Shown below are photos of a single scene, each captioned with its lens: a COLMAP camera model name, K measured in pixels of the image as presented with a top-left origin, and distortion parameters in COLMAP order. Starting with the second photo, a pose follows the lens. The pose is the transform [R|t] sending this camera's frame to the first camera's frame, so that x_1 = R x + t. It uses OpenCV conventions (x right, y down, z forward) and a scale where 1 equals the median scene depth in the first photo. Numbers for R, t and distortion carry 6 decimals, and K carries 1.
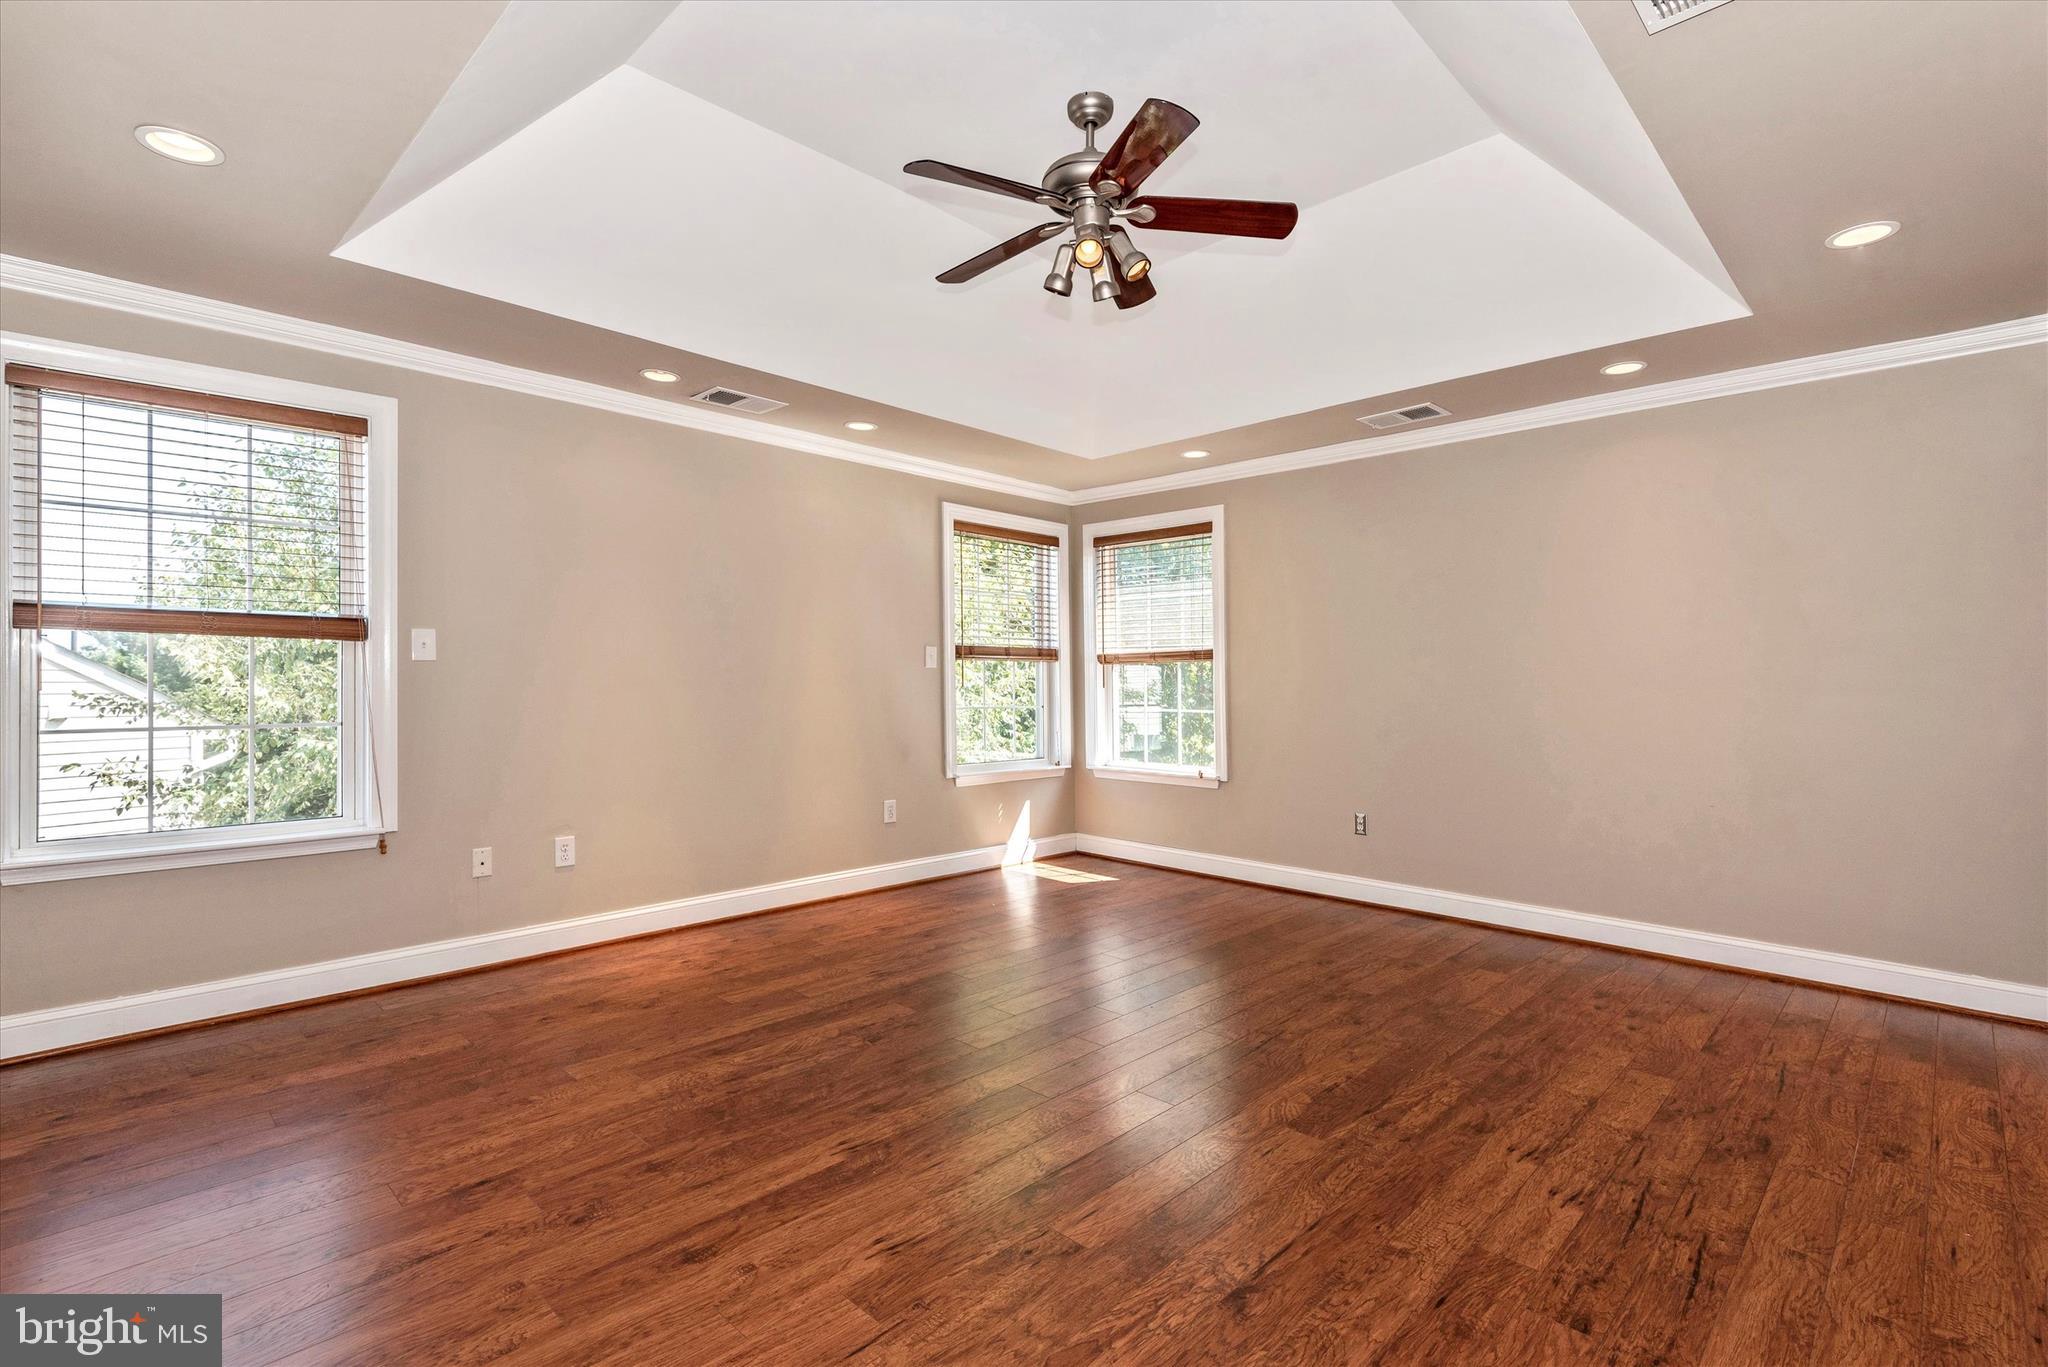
lens RADIAL K [[946.7, 0, 1025.1], [0, 946.7, 682.2], [0, 0, 1]] dist [0.020146, 0.000087]
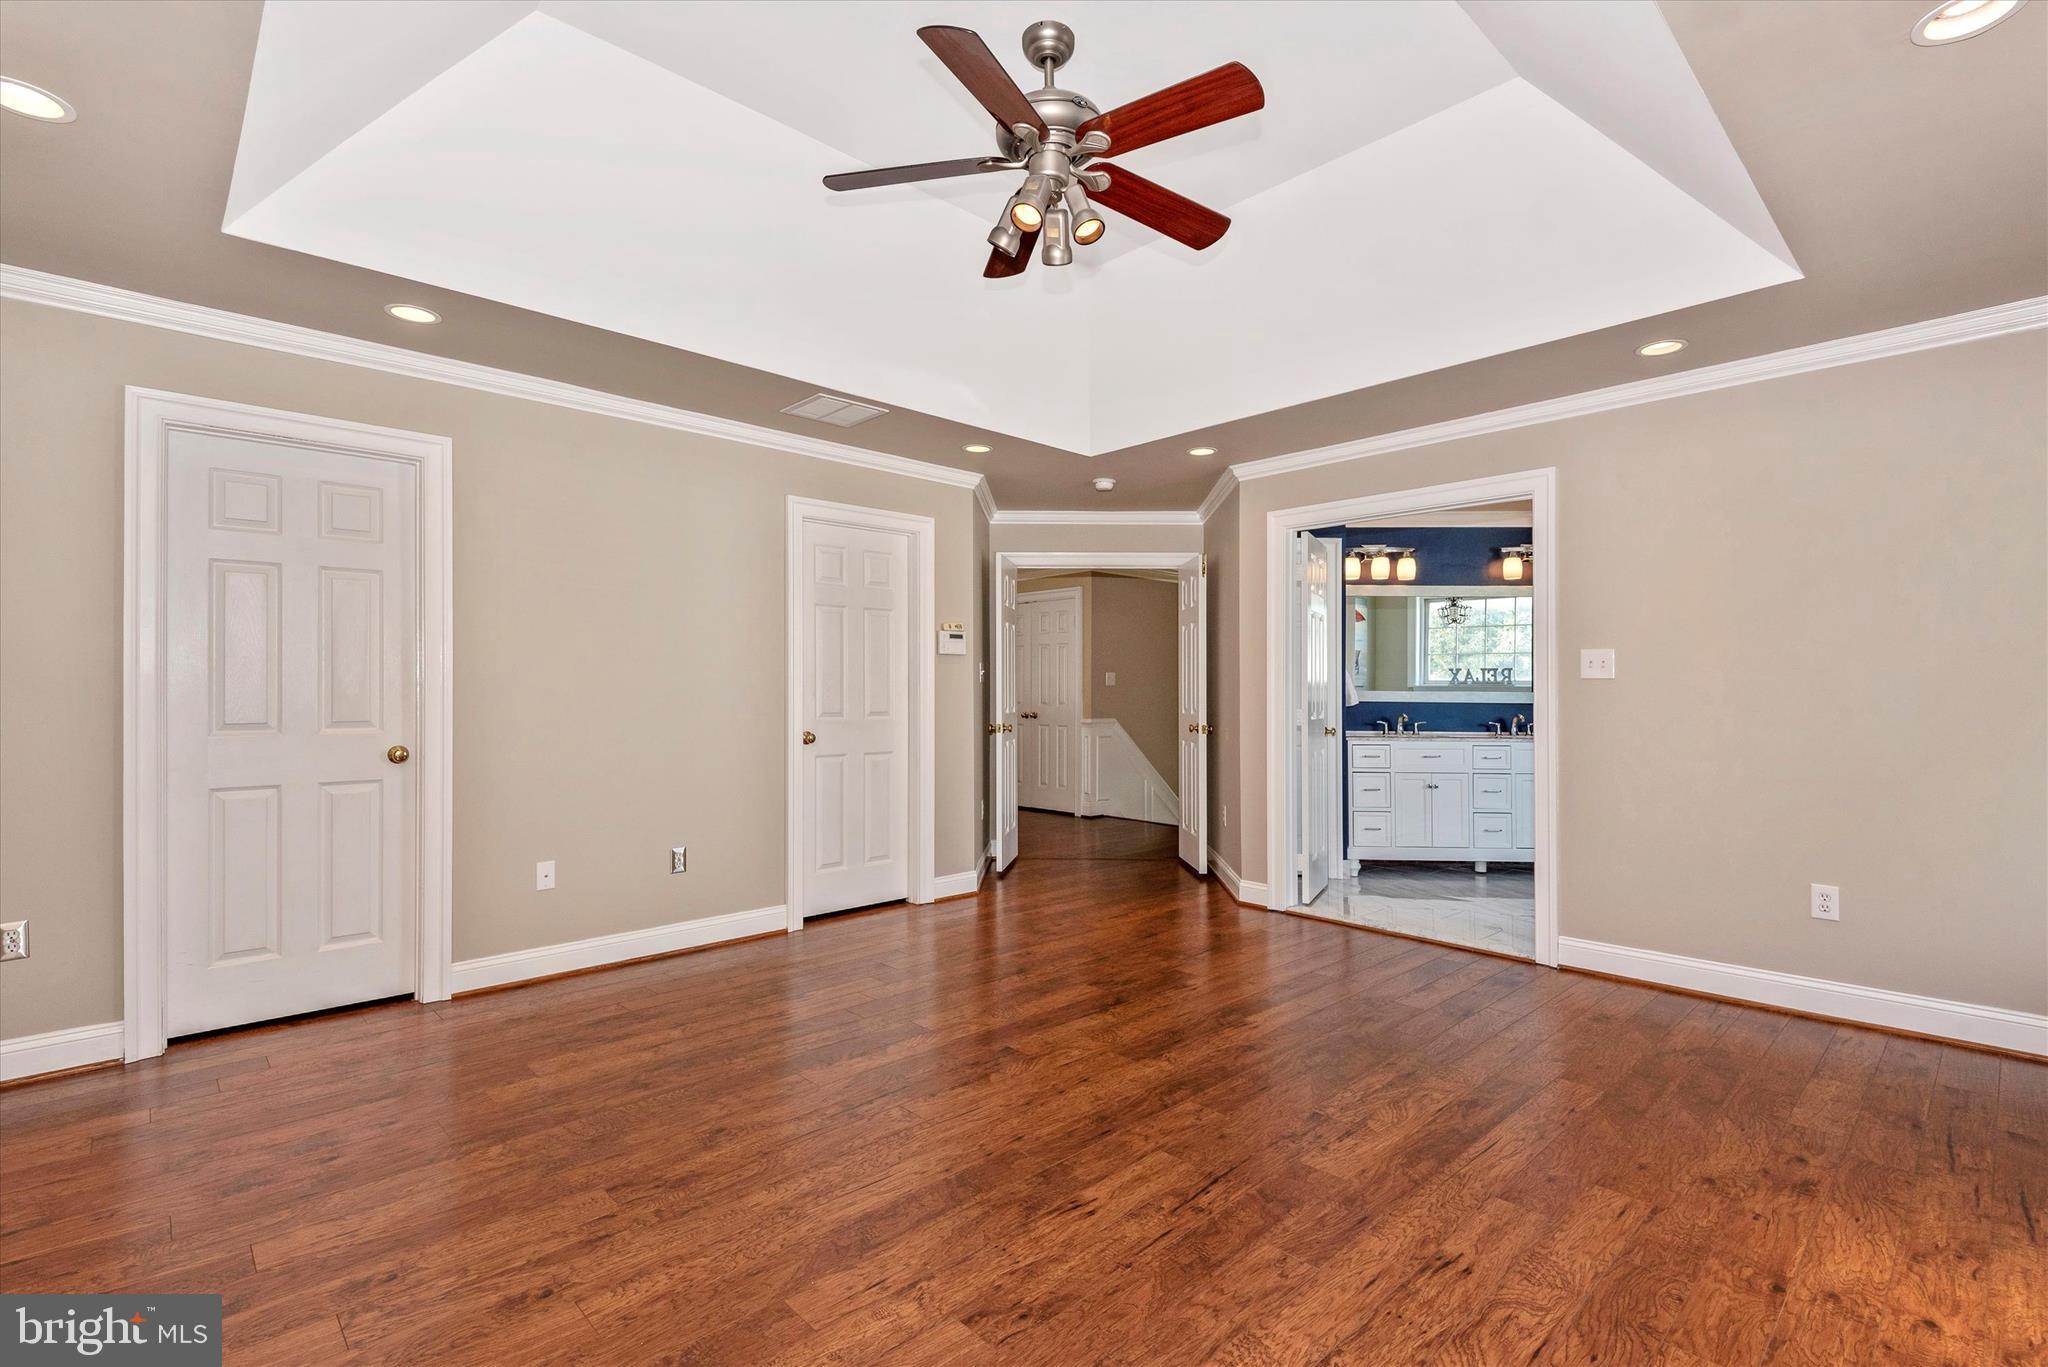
lens RADIAL K [[946.7, 0, 1021.9], [0, 946.7, 688.2], [0, 0, 1]] dist [0.020146, 0.000087]
pose [[-0.998858, -0.005748, 0.047433, 0.067458], [-0.006020, 0.999966, -0.005610, -0.004106], [-0.047399, -0.005890, -0.998859, 1.846298]]
